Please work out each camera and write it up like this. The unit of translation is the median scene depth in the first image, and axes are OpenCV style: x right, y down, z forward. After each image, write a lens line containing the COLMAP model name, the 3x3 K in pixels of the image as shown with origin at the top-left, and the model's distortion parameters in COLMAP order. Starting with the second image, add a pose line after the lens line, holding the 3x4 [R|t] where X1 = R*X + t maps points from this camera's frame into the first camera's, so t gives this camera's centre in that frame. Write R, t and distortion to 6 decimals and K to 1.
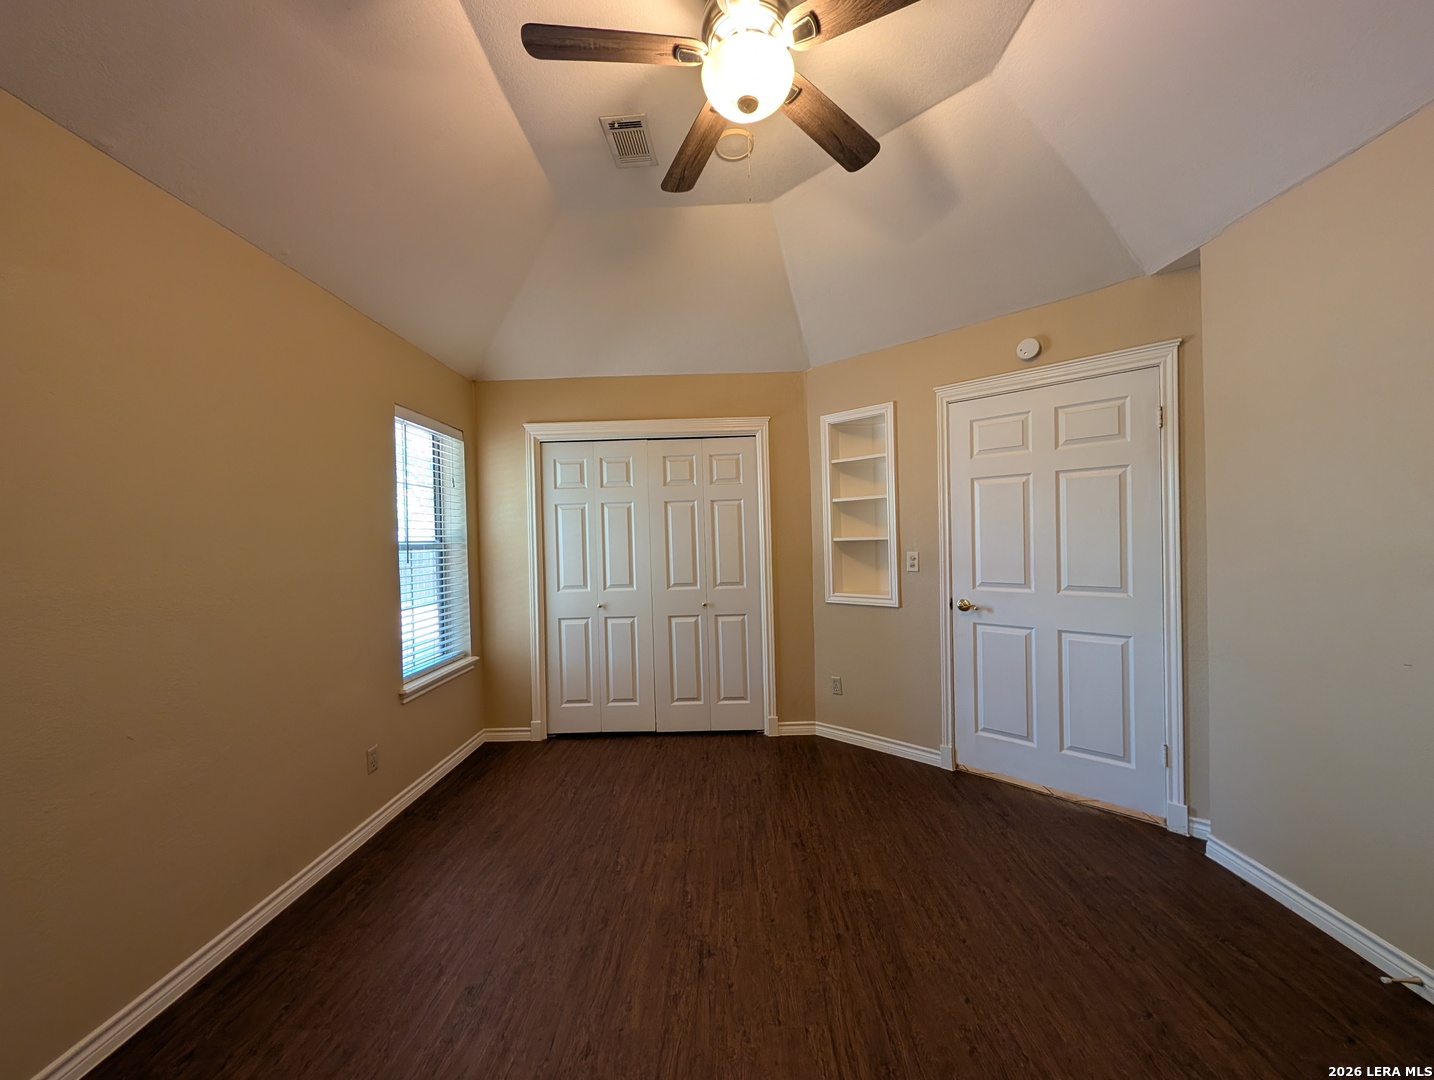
lens RADIAL K [[542.5, 0, 719.9], [0, 542.5, 541.2], [0, 0, 1]] dist [-0.000834, 0.000008]
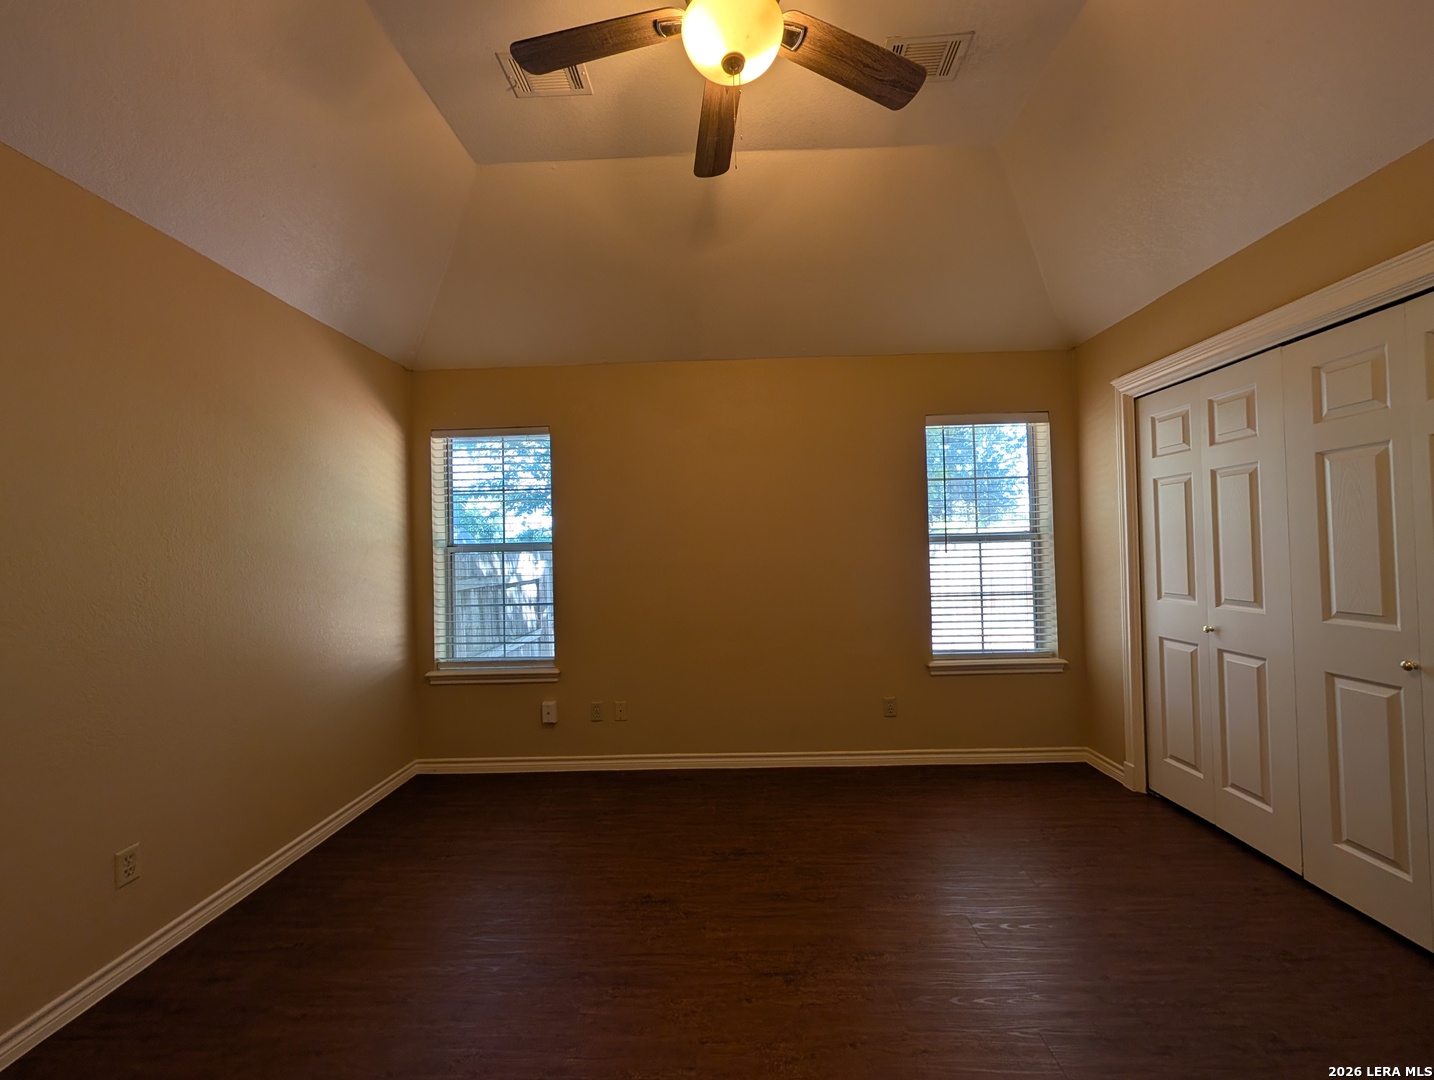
lens RADIAL K [[542.5, 0, 719.9], [0, 542.5, 541.2], [0, 0, 1]] dist [-0.000834, 0.000008]
pose [[-0.010477, 0.013952, -0.999848, 0.532651], [0.024048, 0.999617, 0.013697, -0.010748], [0.999656, -0.023900, -0.010808, 0.530575]]
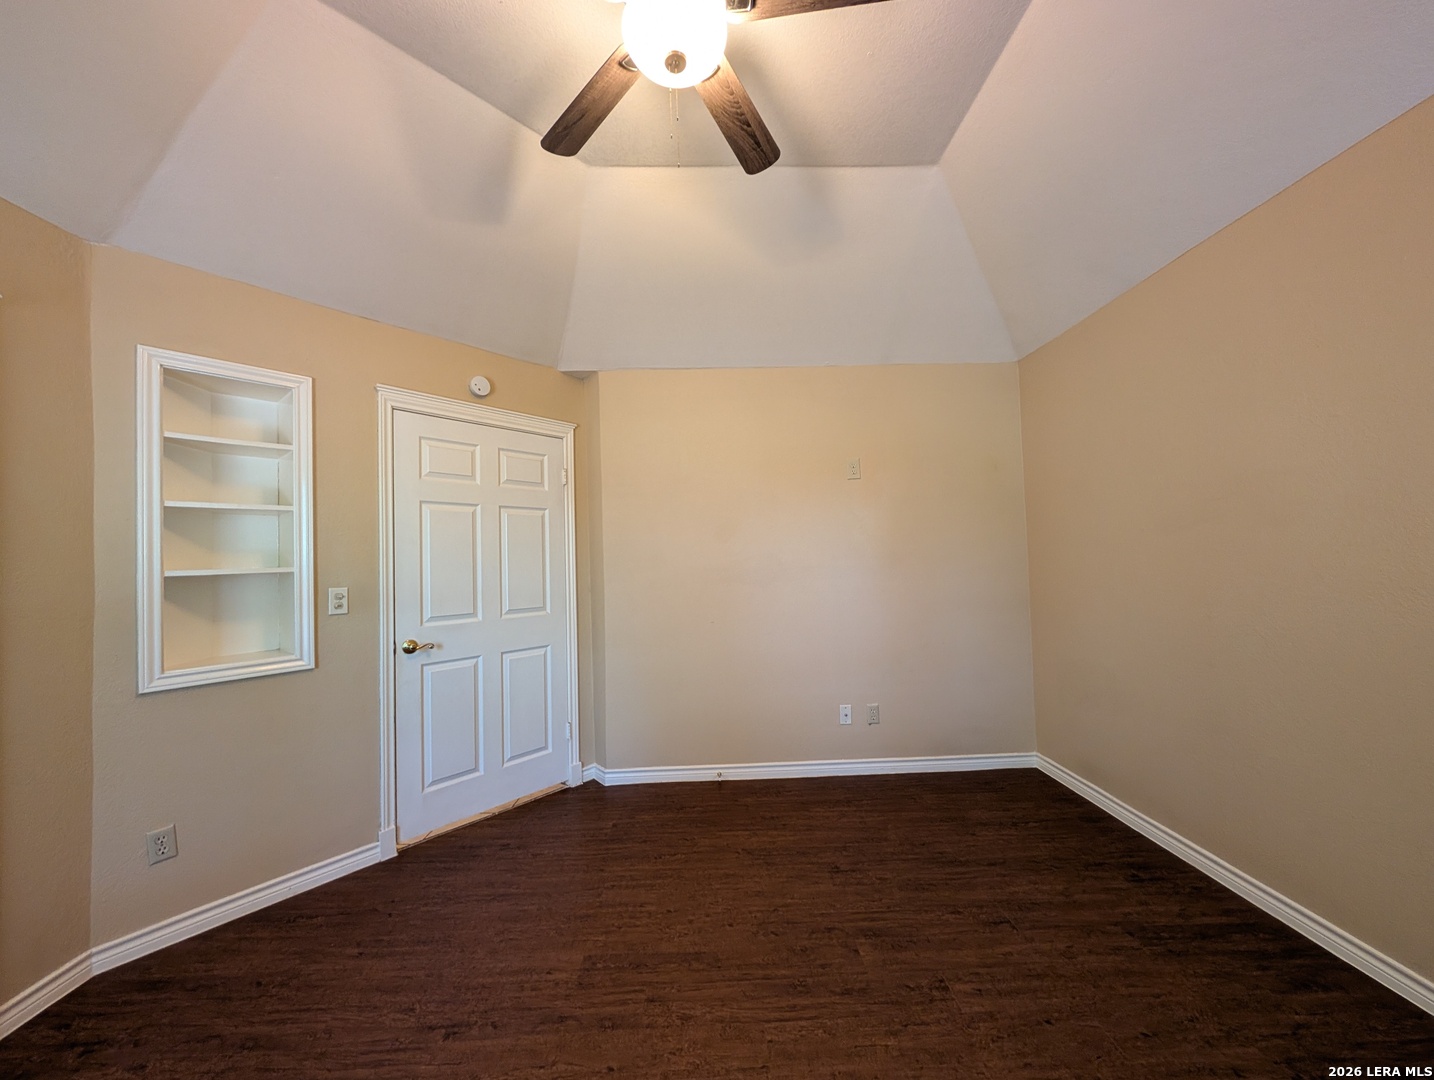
lens RADIAL K [[542.5, 0, 719.9], [0, 542.5, 541.2], [0, 0, 1]] dist [-0.000834, 0.000008]
pose [[-0.043374, 0.058318, 0.997355, -0.434133], [0.035748, 0.997746, -0.056786, 0.017832], [-0.998419, 0.033190, -0.045360, 0.543588]]
